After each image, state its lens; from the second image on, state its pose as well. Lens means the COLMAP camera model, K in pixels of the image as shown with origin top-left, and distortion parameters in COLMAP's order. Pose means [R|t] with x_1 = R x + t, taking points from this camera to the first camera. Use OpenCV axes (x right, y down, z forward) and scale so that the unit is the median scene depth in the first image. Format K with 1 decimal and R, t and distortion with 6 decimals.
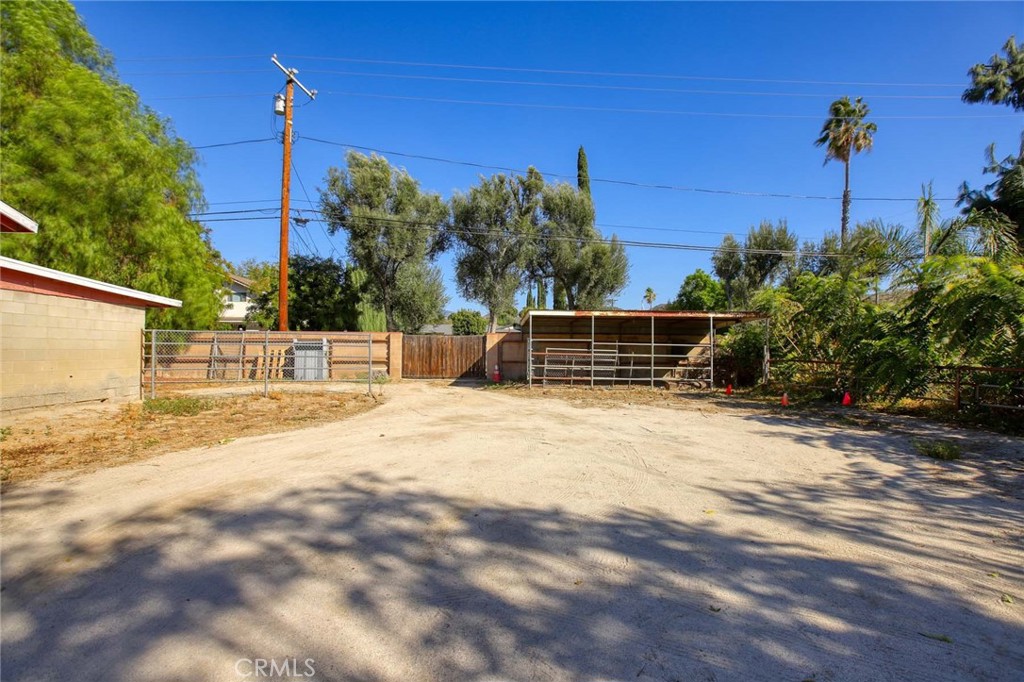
lens RADIAL K [[467.5, 0, 512.0], [0, 467.5, 341.0], [0, 0, 1]] dist [-0.003614, 0.000149]
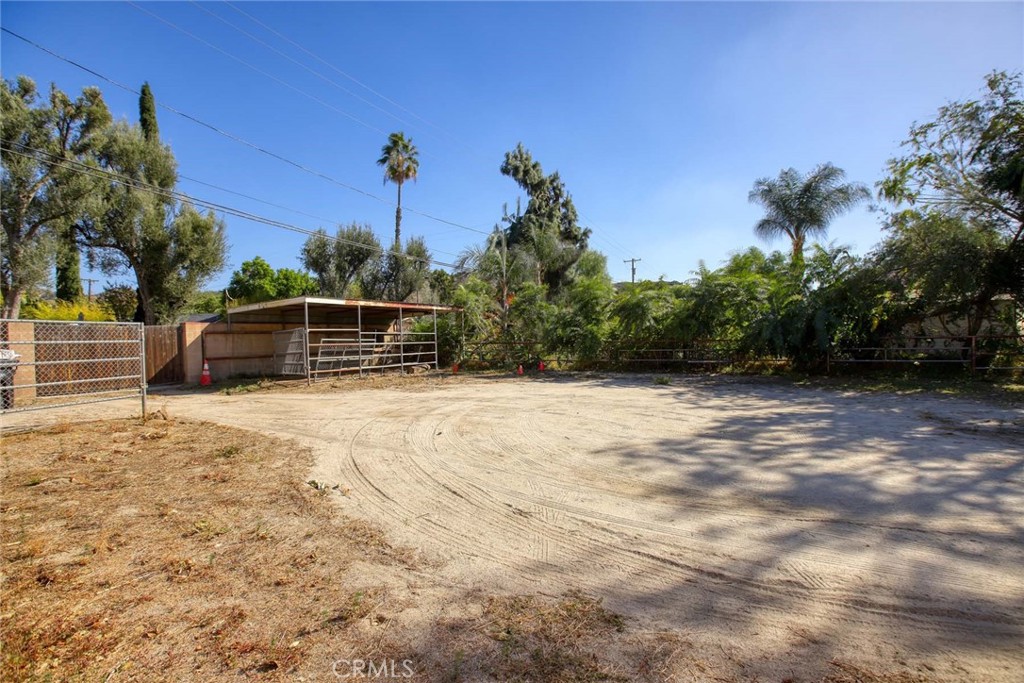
lens RADIAL K [[467.5, 0, 512.0], [0, 467.5, 341.5], [0, 0, 1]] dist [-0.003614, 0.000149]
pose [[0.557845, -0.030110, 0.829399, -0.371316], [0.011809, 0.999528, 0.028343, -0.000943], [-0.829861, -0.006017, 0.557938, 0.133497]]
